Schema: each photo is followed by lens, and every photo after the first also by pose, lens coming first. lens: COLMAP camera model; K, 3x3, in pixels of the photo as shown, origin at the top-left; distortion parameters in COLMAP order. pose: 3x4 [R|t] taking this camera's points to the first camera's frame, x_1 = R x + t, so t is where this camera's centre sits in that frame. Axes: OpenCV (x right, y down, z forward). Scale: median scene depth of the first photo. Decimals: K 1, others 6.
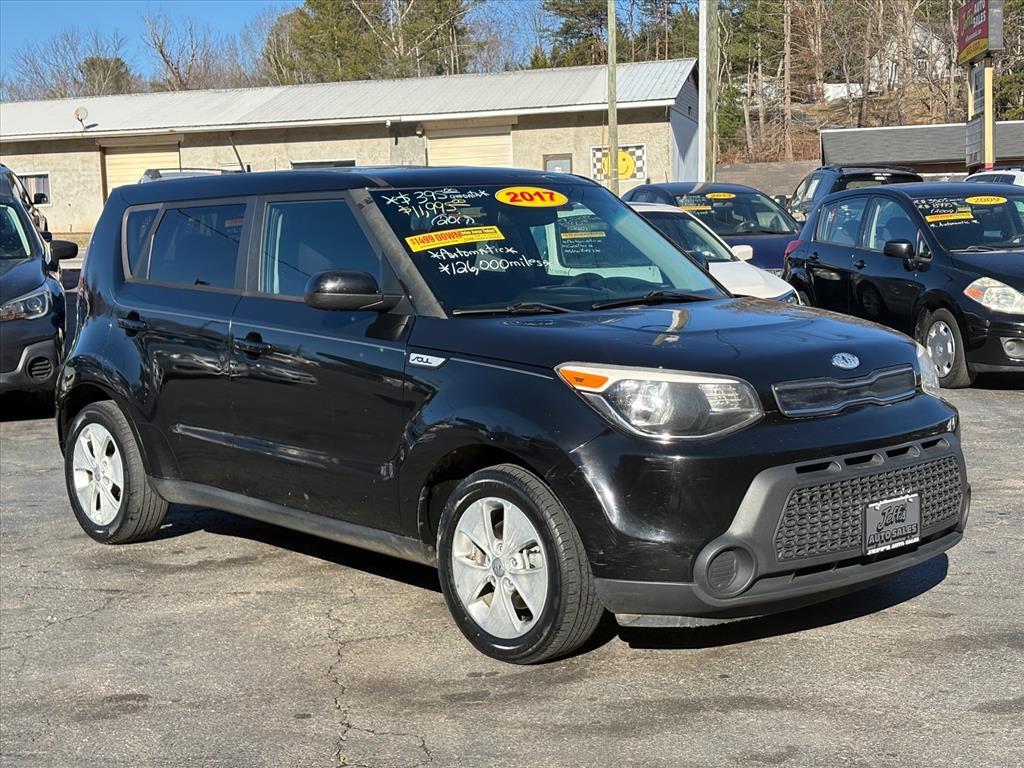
lens RADIAL K [[1531.3, 0, 512.0], [0, 1531.3, 384.0], [0, 0, 1]] dist [0.134910, -0.134277]
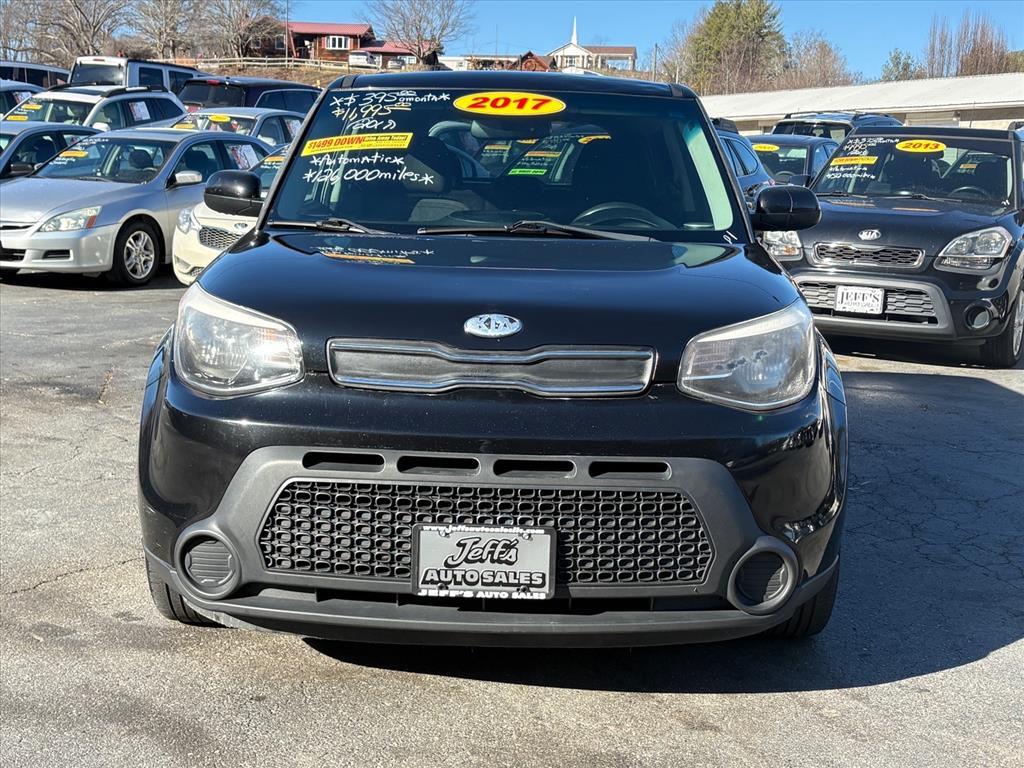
lens RADIAL K [[1339.7, 0, 512.0], [0, 1339.7, 384.0], [0, 0, 1]] dist [0.055534, 0.003201]
pose [[0.724984, 0.153212, -0.671509, 0.575857], [-0.120968, 0.988115, 0.094848, -0.042945], [0.678060, 0.012467, 0.734901, 0.497101]]
